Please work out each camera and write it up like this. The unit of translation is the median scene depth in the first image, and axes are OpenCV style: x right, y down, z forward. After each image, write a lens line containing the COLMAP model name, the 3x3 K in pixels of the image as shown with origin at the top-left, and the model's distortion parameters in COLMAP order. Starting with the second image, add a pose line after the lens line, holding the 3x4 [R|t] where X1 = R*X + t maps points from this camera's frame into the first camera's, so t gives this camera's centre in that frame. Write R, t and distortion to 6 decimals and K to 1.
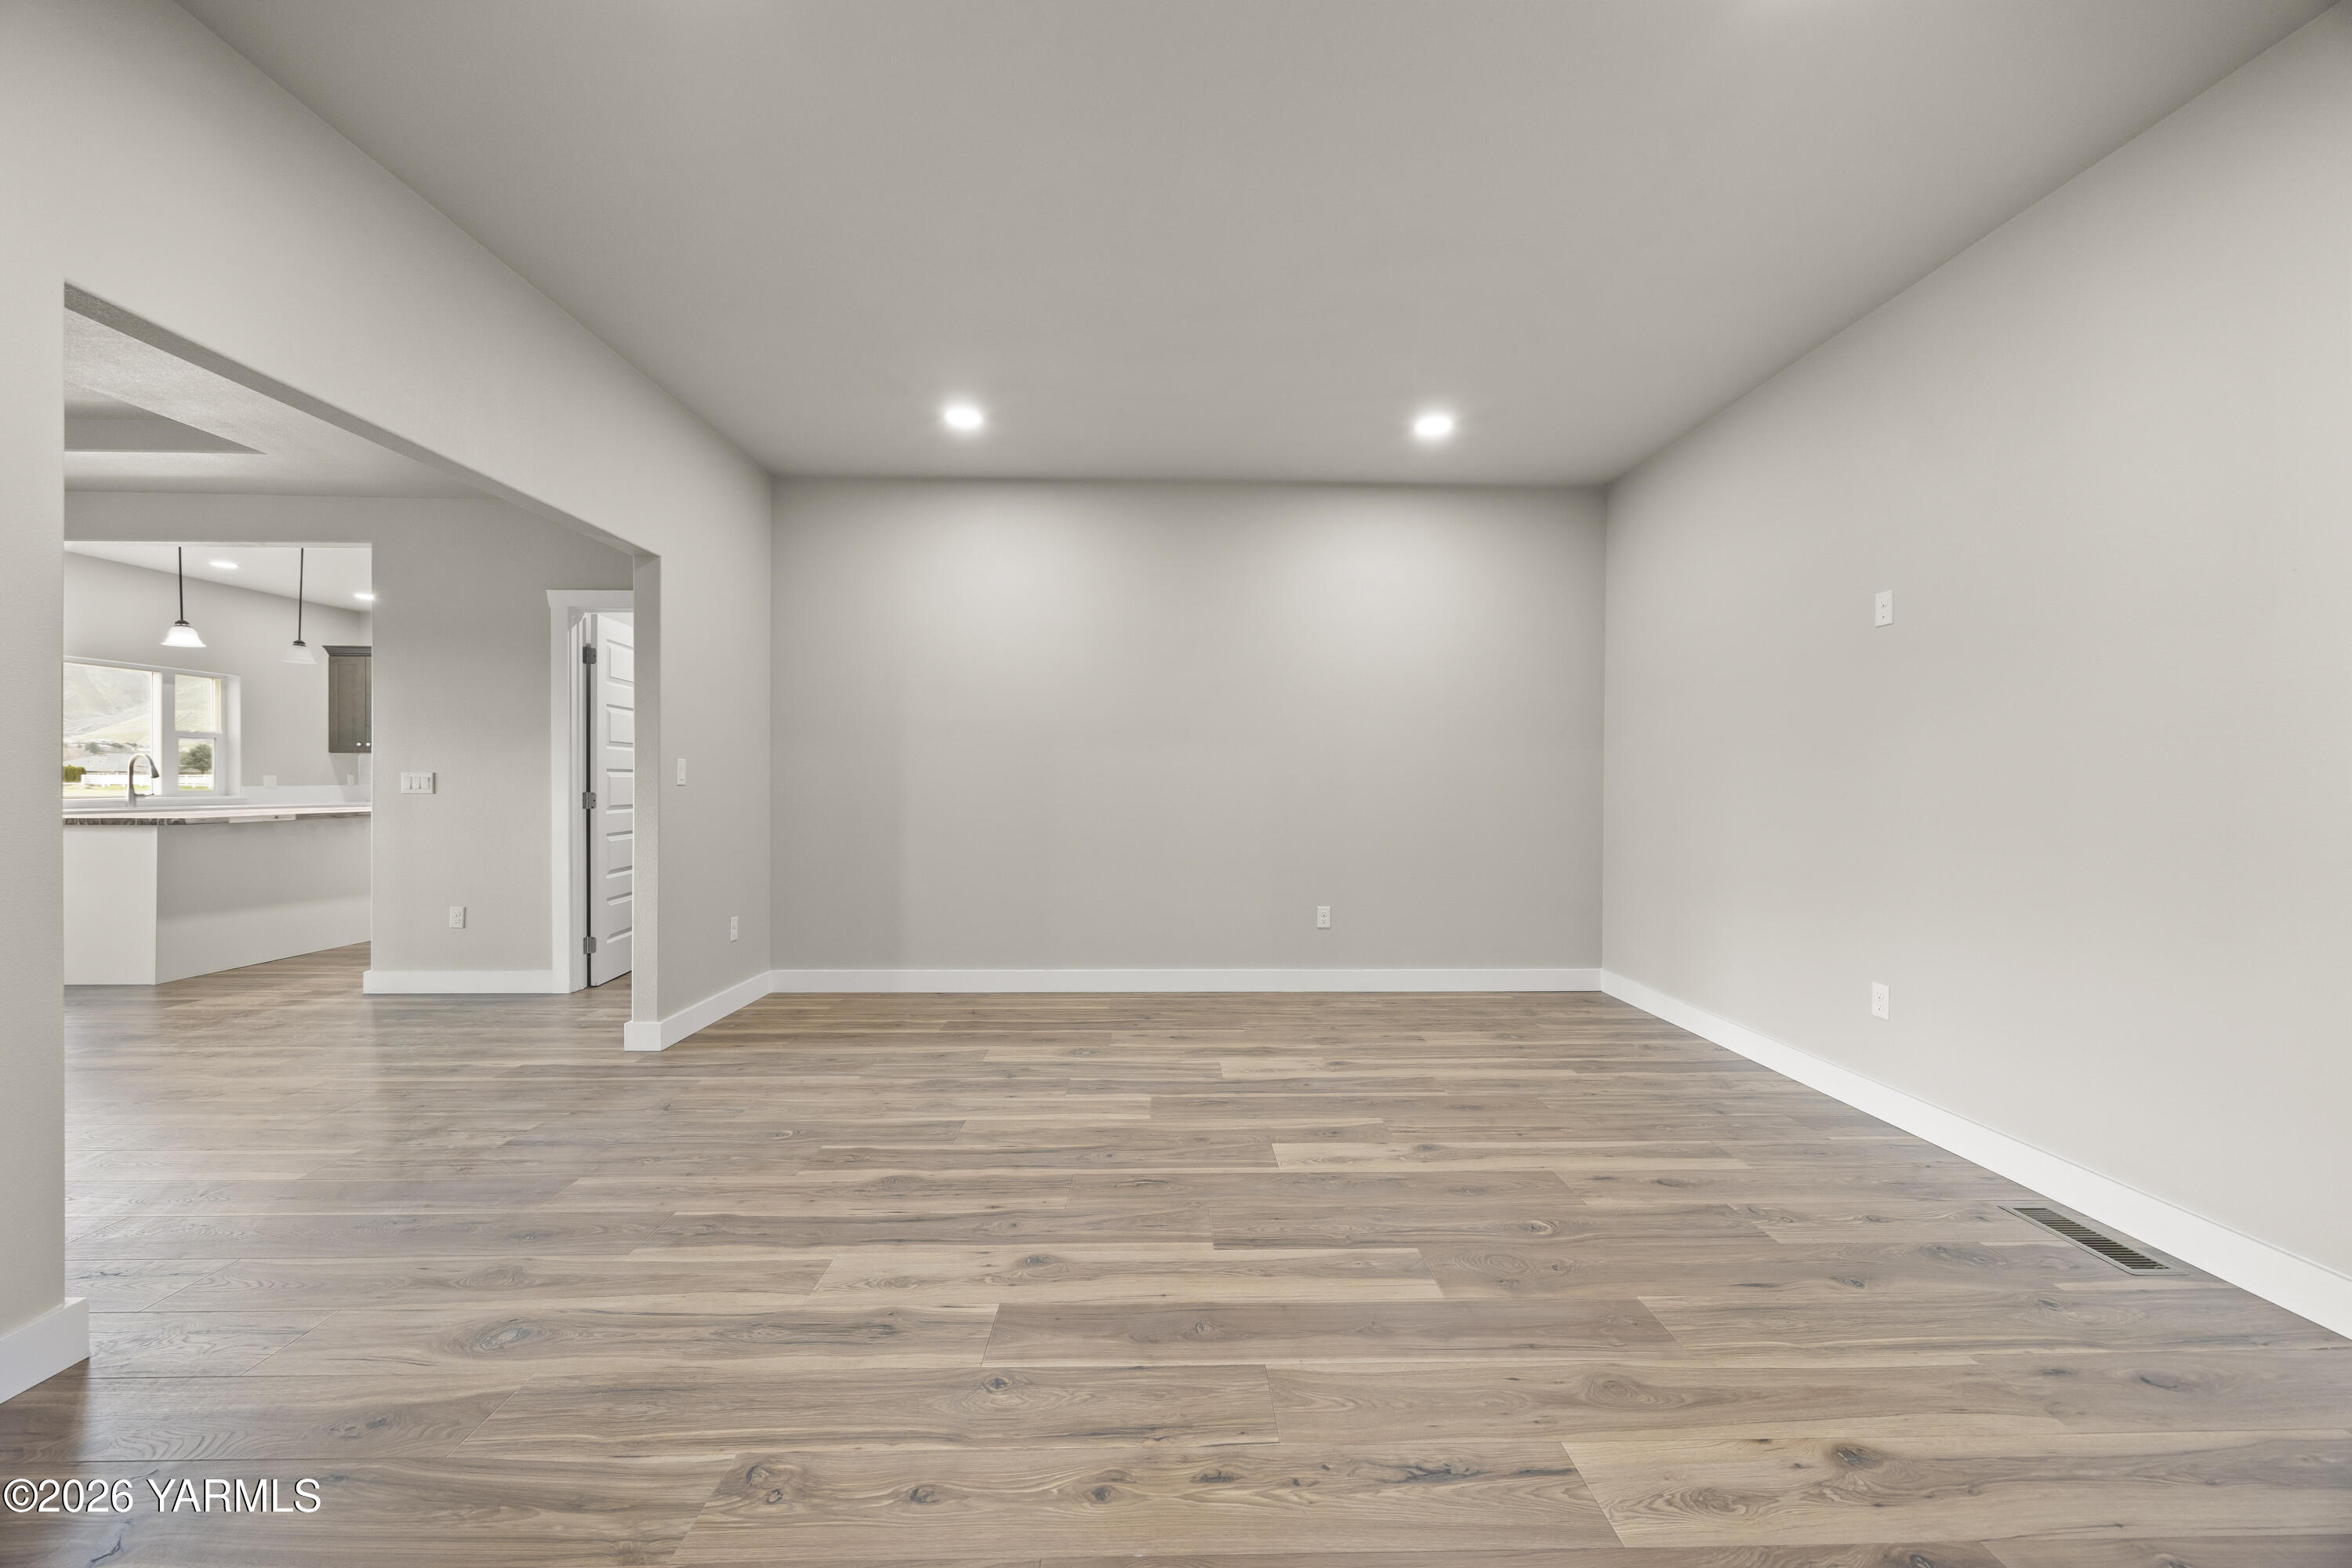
lens RADIAL K [[905.7, 0, 1186.3], [0, 905.7, 785.9], [0, 0, 1]] dist [-0.002005, -0.000053]
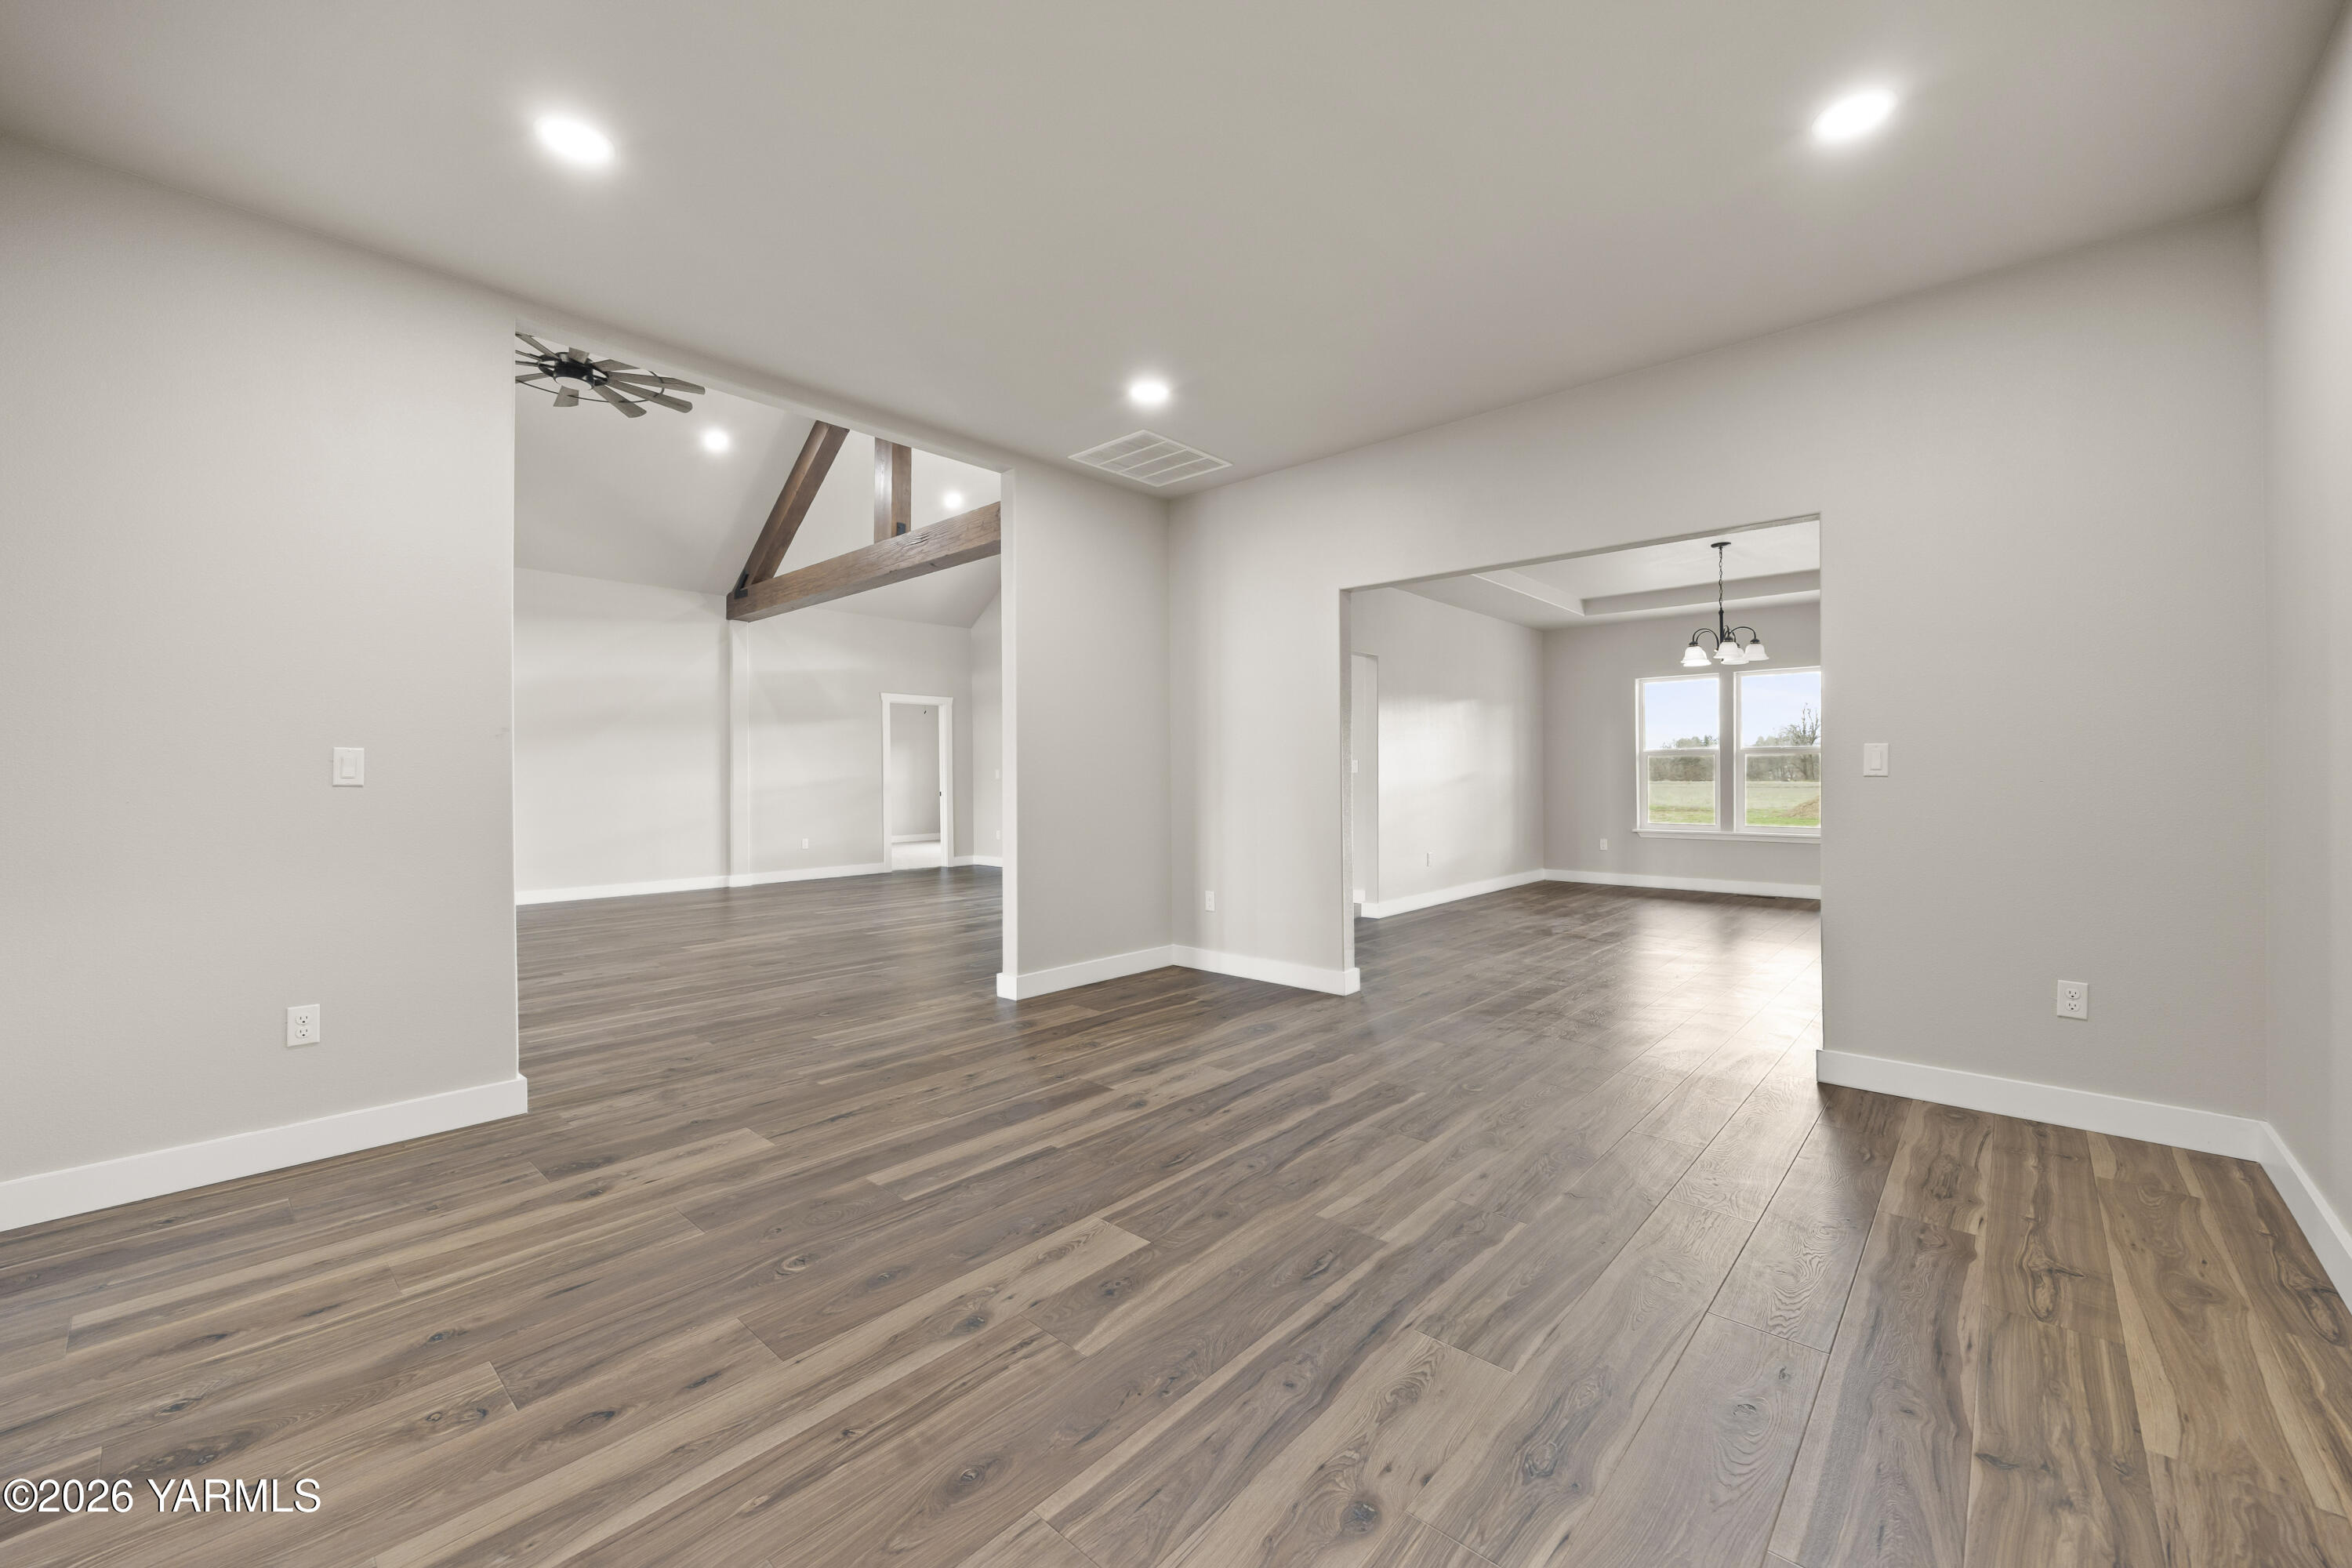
lens RADIAL K [[924.9, 0, 1177.9], [0, 924.9, 746.7], [0, 0, 1]] dist [0.000345, -0.000058]
pose [[-0.700220, -0.022679, -0.713567, 0.631023], [0.002246, 0.999420, -0.033967, 0.000314], [0.713923, -0.025387, -0.699763, 1.534716]]
